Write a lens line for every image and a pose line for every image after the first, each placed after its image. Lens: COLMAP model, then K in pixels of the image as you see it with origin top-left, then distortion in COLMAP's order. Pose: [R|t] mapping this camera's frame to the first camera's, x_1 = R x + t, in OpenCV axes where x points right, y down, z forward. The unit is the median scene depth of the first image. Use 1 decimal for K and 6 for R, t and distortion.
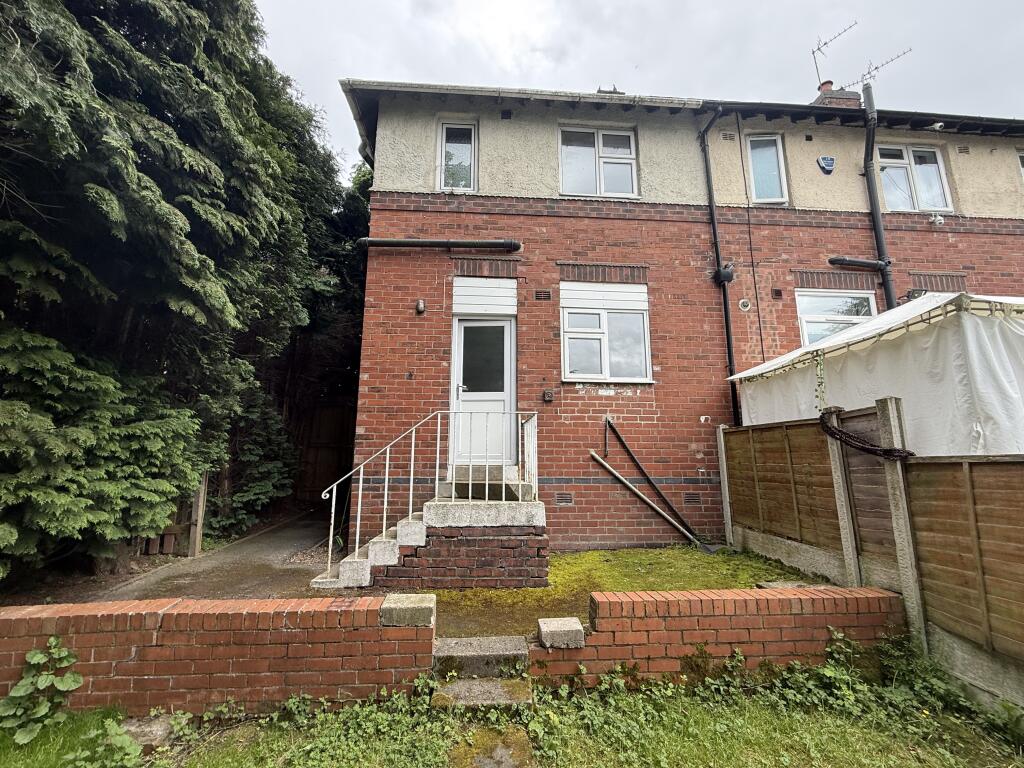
lens RADIAL K [[446.6, 0, 515.6], [0, 446.6, 383.2], [0, 0, 1]] dist [0.003480, 0.000113]
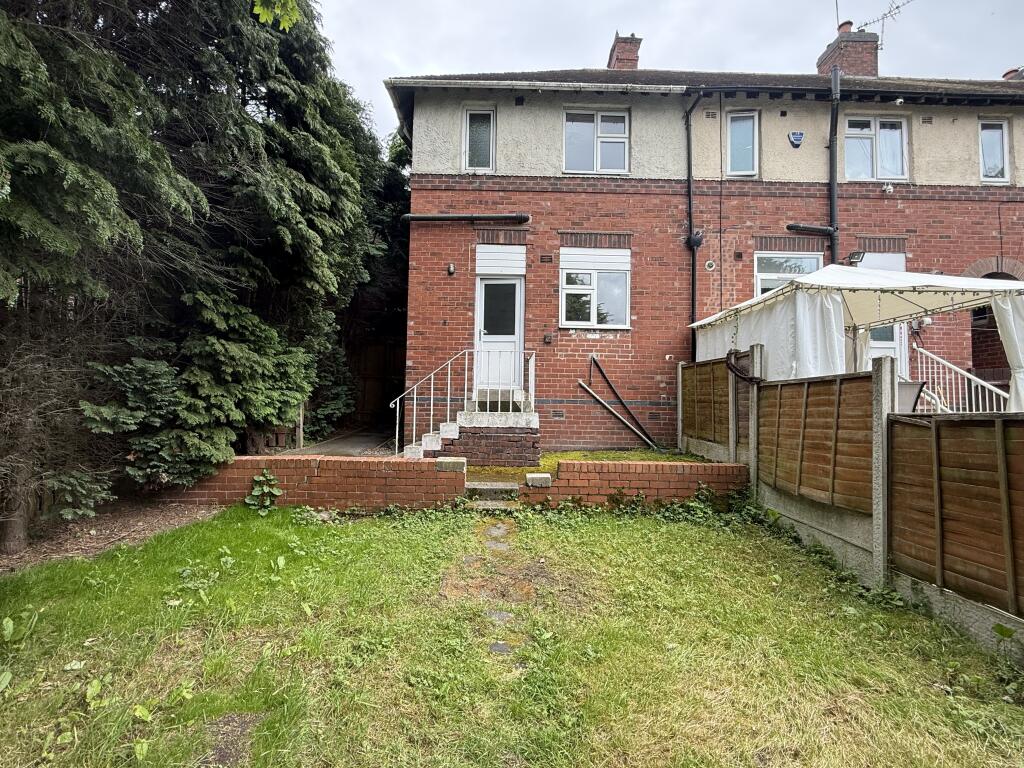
lens RADIAL K [[476.2, 0, 512.9], [0, 476.2, 385.8], [0, 0, 1]] dist [0.002586, 0.000322]
pose [[0.997662, 0.014258, -0.066836, 0.067028], [-0.004545, 0.989671, 0.143288, -0.035492], [0.068189, -0.142649, 0.987422, -0.427544]]
